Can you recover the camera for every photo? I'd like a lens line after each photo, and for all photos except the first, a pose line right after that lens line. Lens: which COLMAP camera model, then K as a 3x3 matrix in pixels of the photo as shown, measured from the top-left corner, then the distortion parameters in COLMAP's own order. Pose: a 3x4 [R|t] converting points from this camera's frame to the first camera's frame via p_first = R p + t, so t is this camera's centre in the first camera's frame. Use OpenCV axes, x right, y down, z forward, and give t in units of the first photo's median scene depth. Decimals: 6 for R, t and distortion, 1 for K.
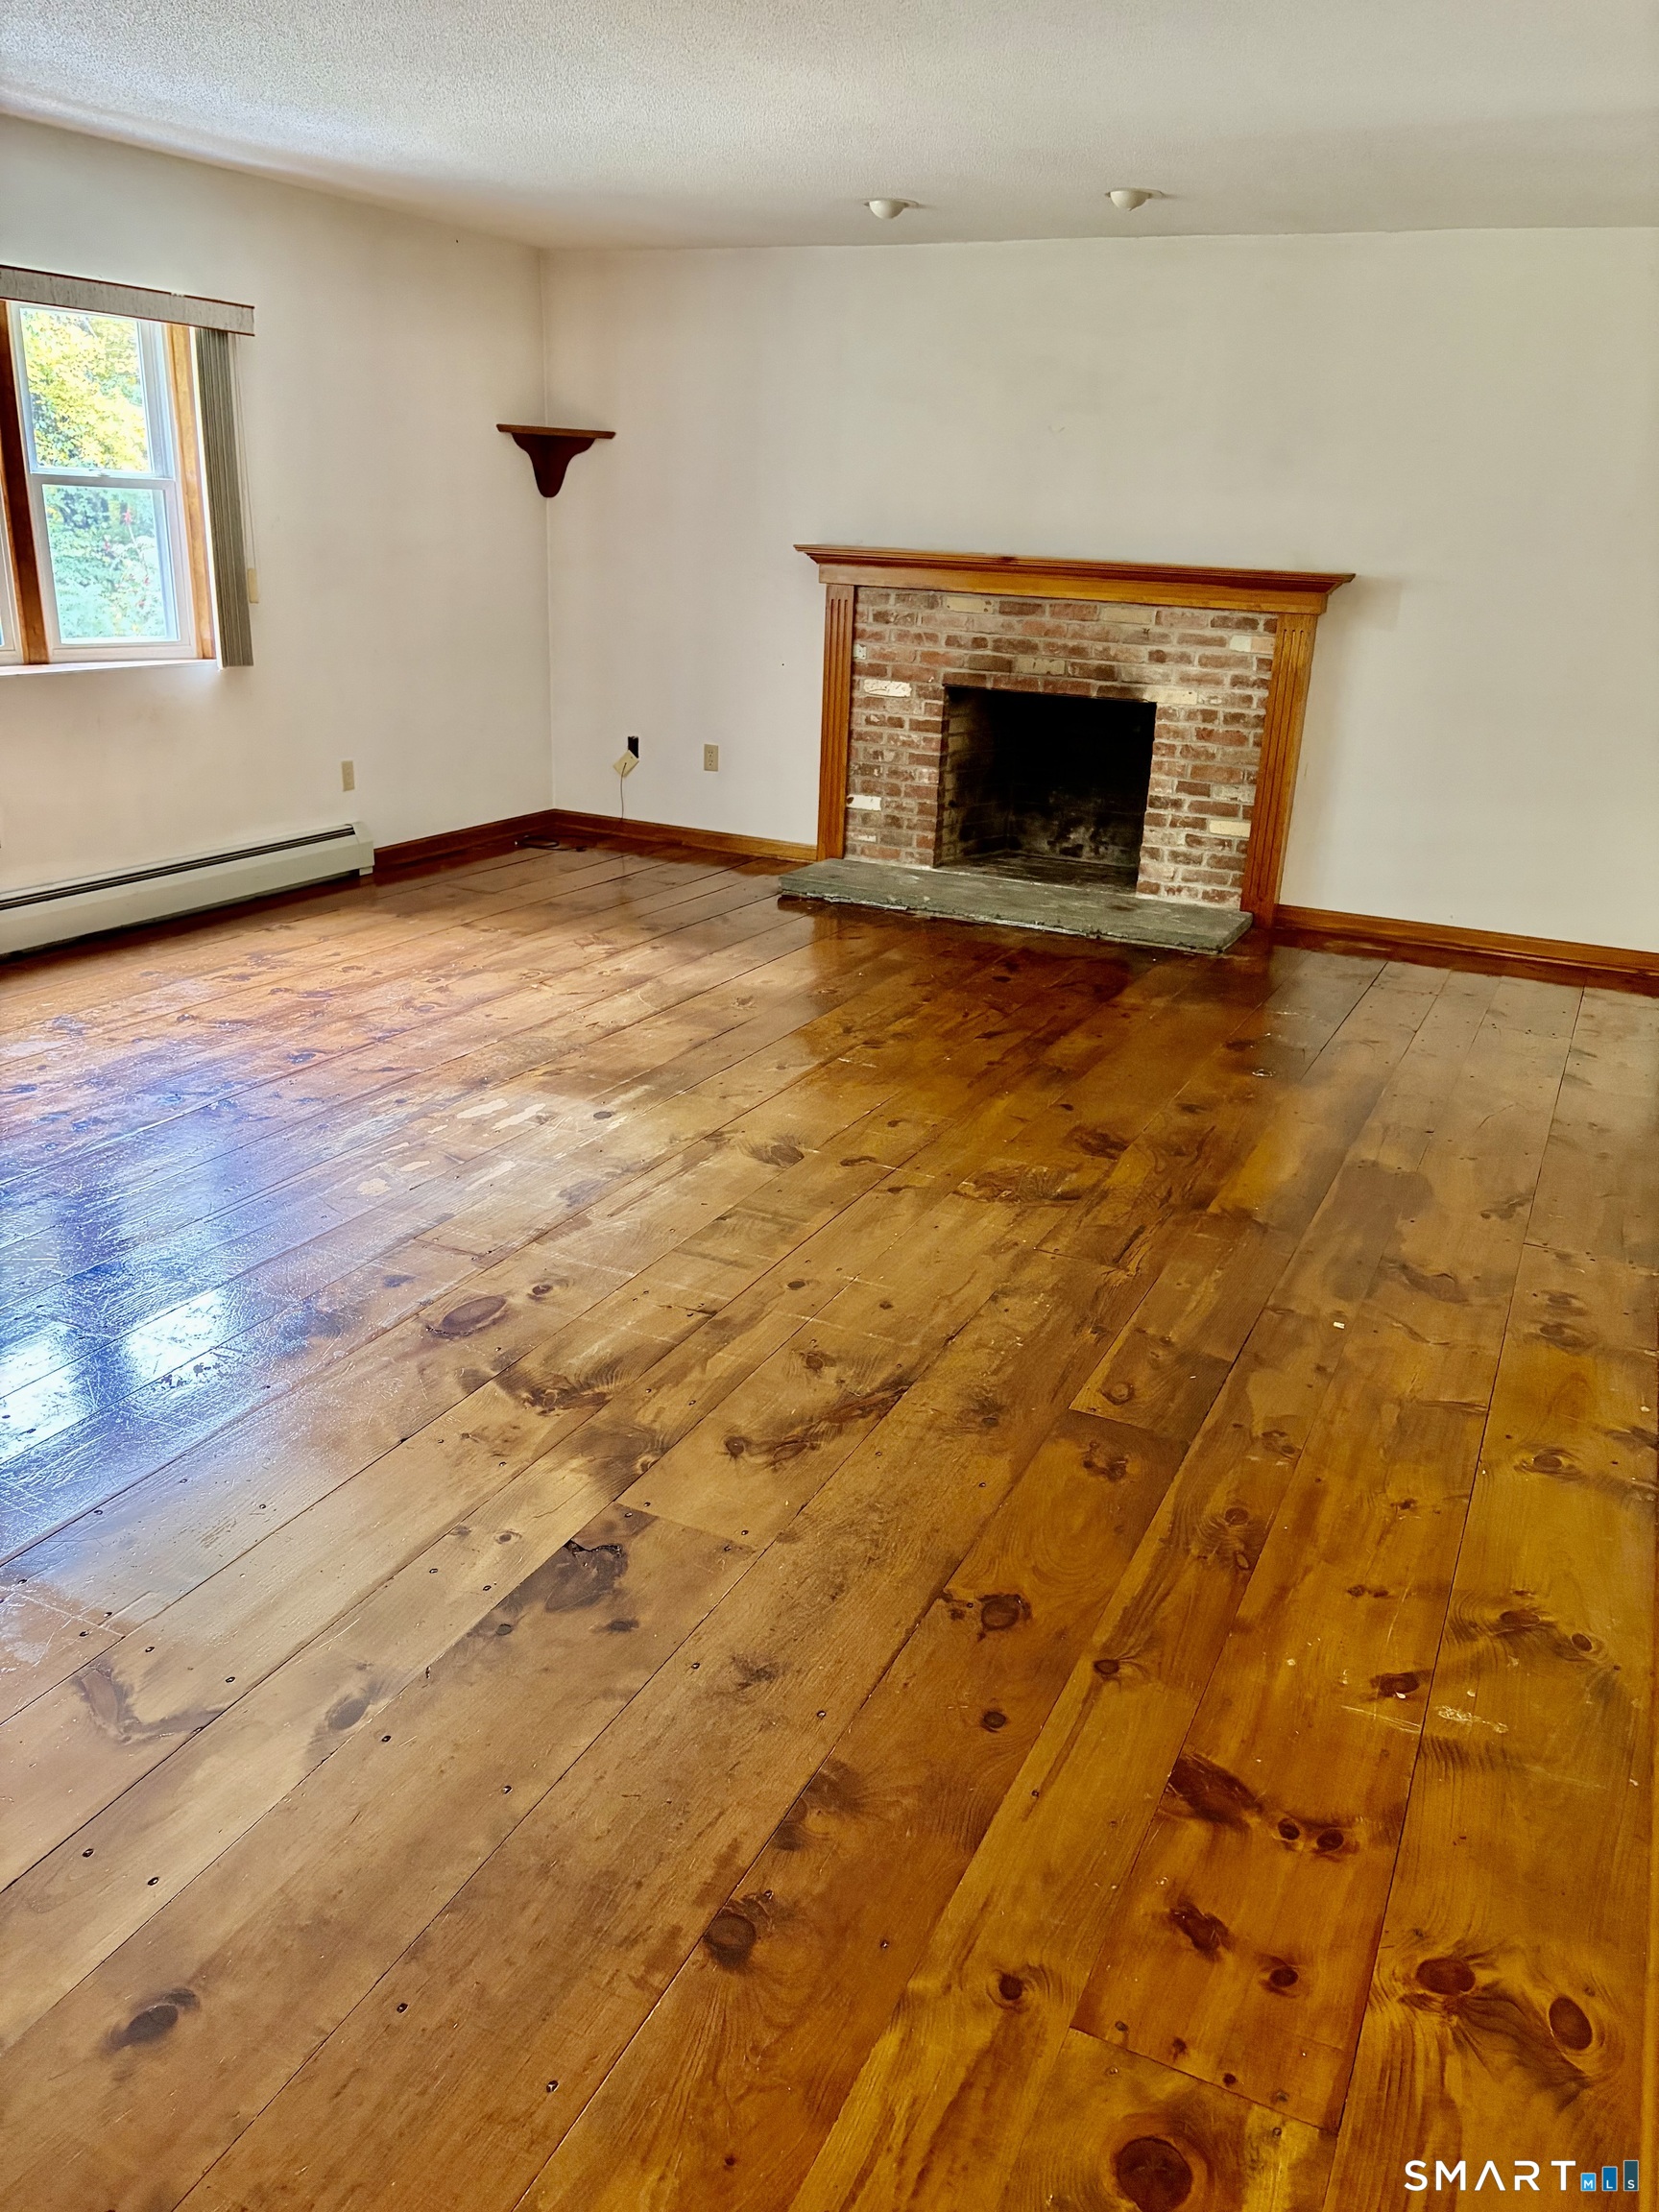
lens RADIAL K [[1674.3, 0, 835.4], [0, 1674.3, 1113.6], [0, 0, 1]] dist [0.016314, 0.002868]
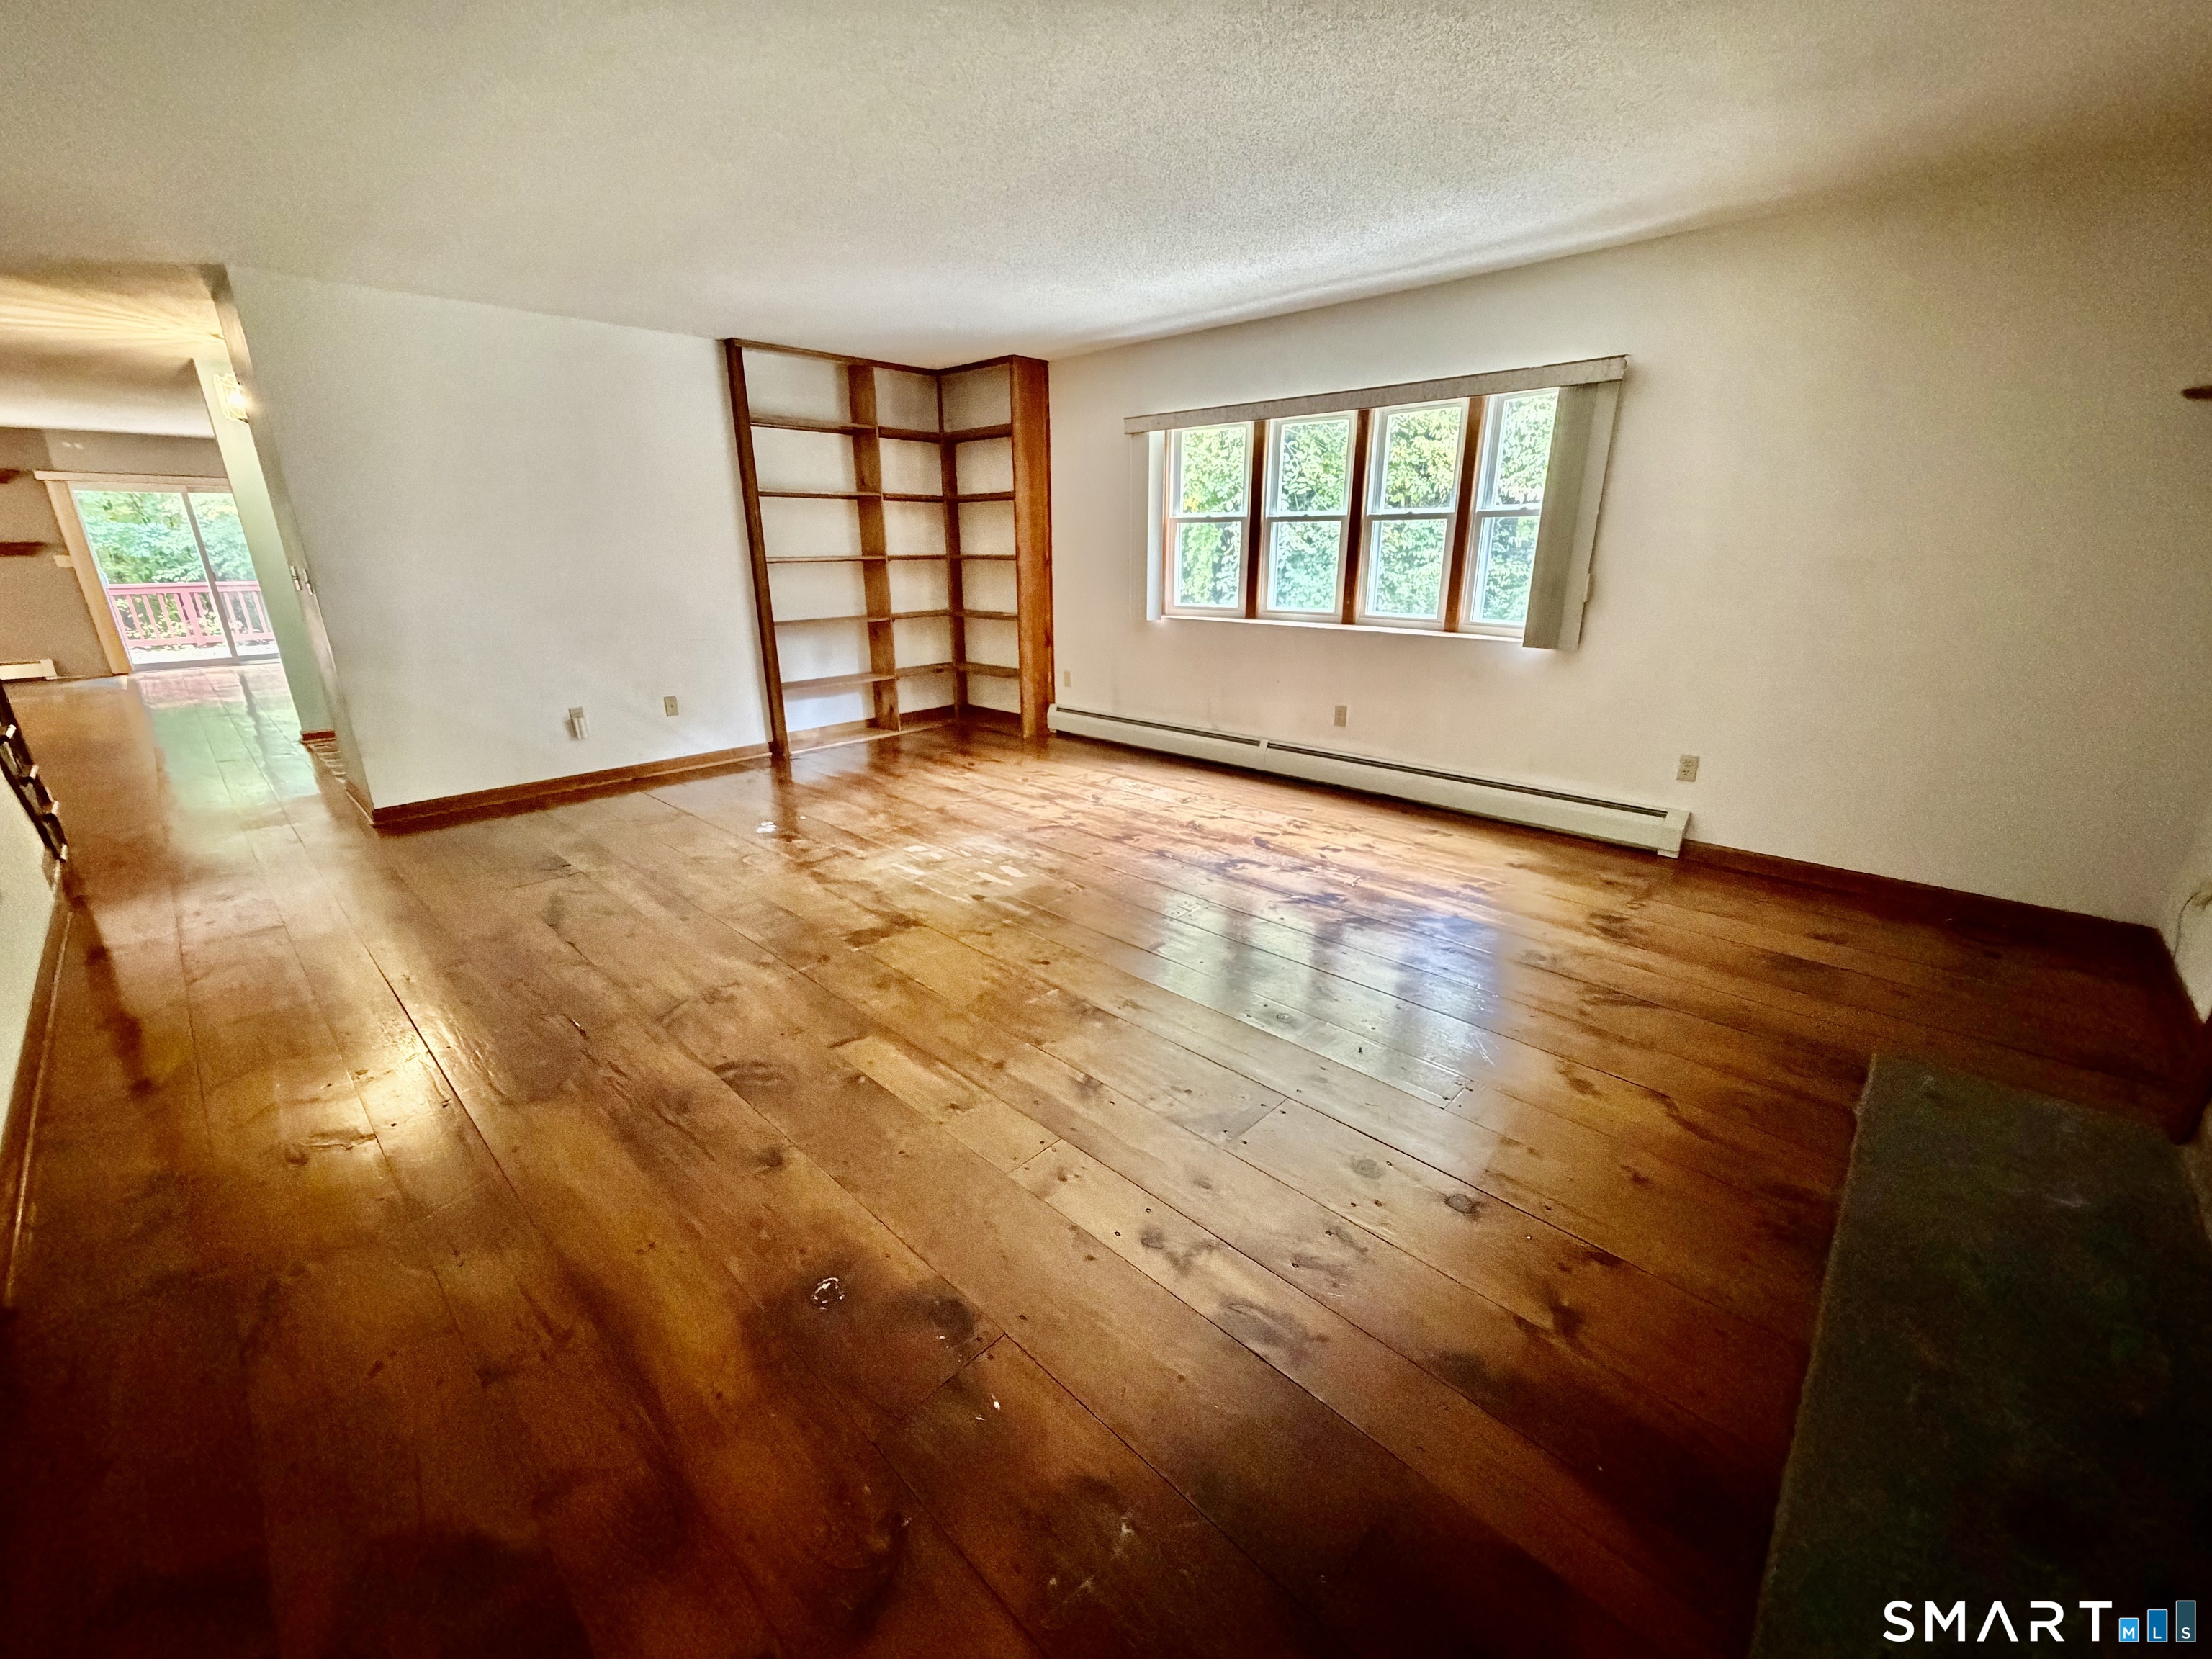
lens RADIAL K [[882.5, 0, 1112.4], [0, 882.5, 833.8], [0, 0, 1]] dist [0.000978, 0.000570]
pose [[-0.303272, 0.254336, -0.918335, 0.549379], [-0.332815, 0.874760, 0.352177, -0.373891], [0.892894, 0.412441, -0.180643, 1.225004]]
